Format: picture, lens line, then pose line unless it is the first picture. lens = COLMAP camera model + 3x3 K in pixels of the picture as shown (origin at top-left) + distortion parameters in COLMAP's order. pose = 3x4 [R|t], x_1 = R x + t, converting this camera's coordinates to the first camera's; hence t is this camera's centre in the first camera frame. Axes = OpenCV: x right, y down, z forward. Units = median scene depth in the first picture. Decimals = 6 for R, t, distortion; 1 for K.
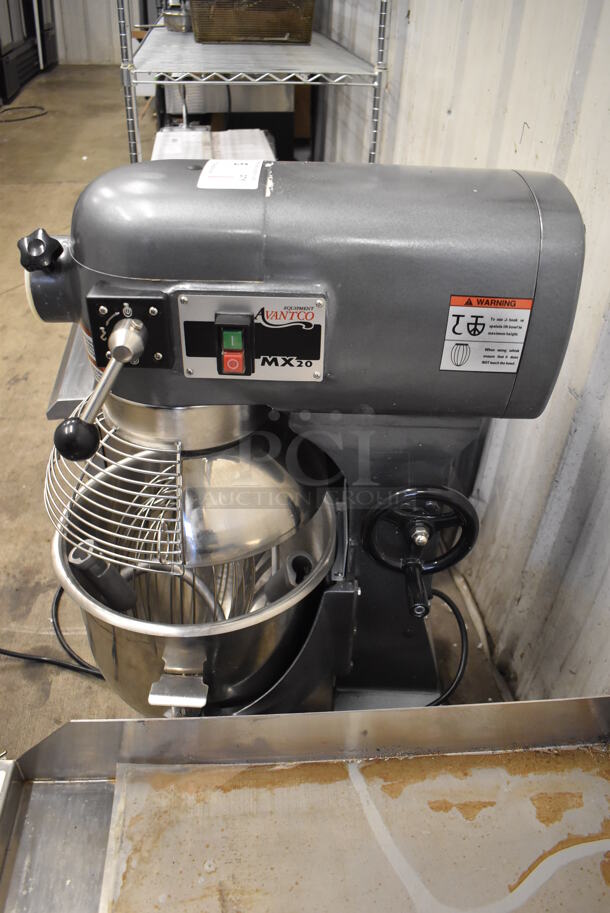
lens RADIAL K [[687.5, 0, 305.0], [0, 687.5, 456.5], [0, 0, 1]] dist [-0.085359, -0.000498]
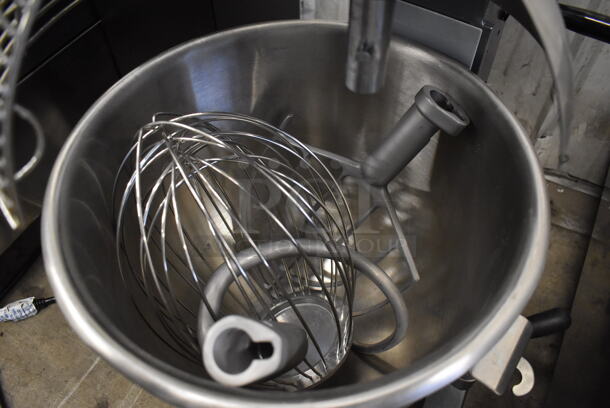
lens RADIAL K [[459.3, 0, 305.0], [0, 459.3, 204.0], [0, 0, 1]] dist [-0.085359, -0.000498]
pose [[0.575108, -0.675219, 0.461878, -0.406204], [0.509559, 0.737355, 0.443461, -0.041761], [-0.640001, -0.019684, 0.768122, 0.809451]]
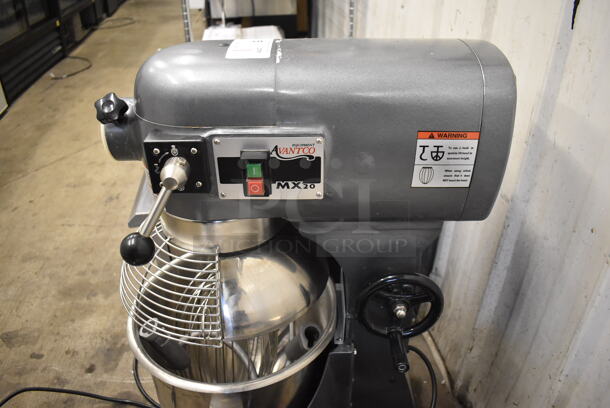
lens RADIAL K [[459.3, 0, 305.0], [0, 459.3, 204.0], [0, 0, 1]] dist [-0.085359, -0.000498]
pose [[0.999407, -0.032586, -0.011116, -0.000011], [0.031559, 0.996087, -0.082551, -0.022550], [0.013763, 0.082152, 0.996525, 0.095882]]
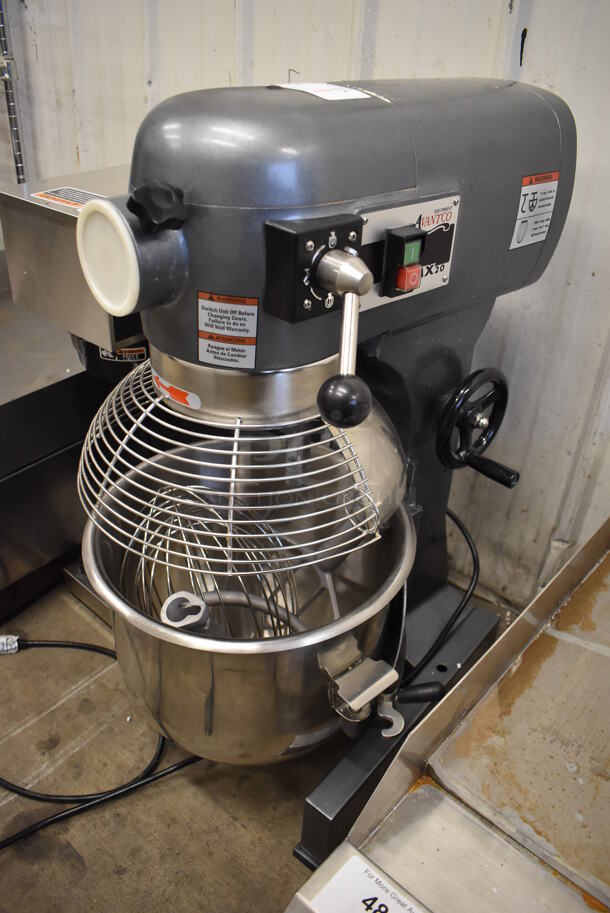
lens RADIAL K [[687.5, 0, 305.0], [0, 687.5, 456.5], [0, 0, 1]] dist [-0.085359, -0.000498]
pose [[0.731097, -0.376860, 0.568747, -0.654530], [0.388832, 0.915126, 0.106552, -0.053985], [-0.560631, 0.143247, 0.815582, 0.275530]]
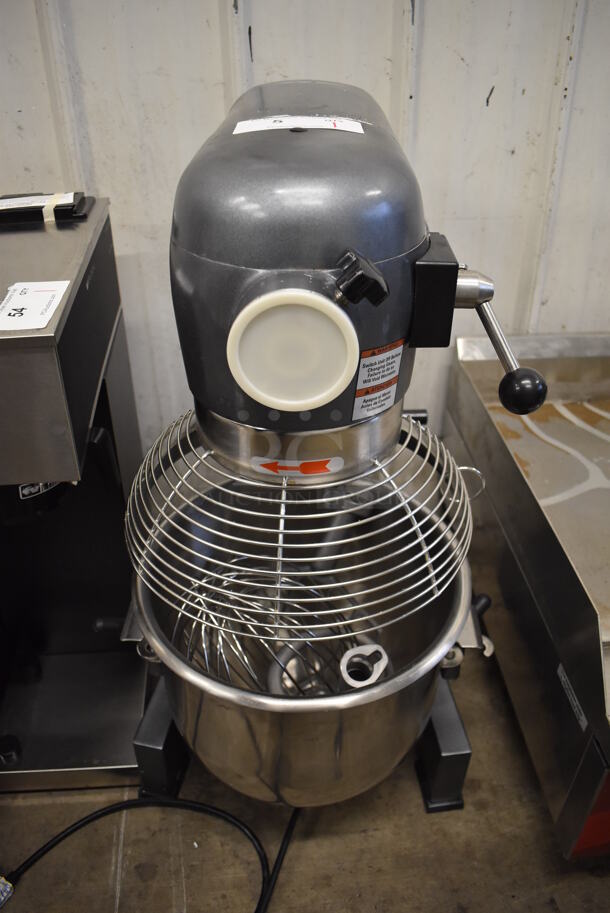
lens RADIAL K [[687.5, 0, 305.0], [0, 687.5, 456.5], [0, 0, 1]] dist [-0.085359, -0.000498]
pose [[0.012620, -0.594780, 0.803789, -0.873251], [0.587608, 0.654819, 0.475321, -0.453069], [-0.809047, 0.466314, 0.357762, 0.722699]]
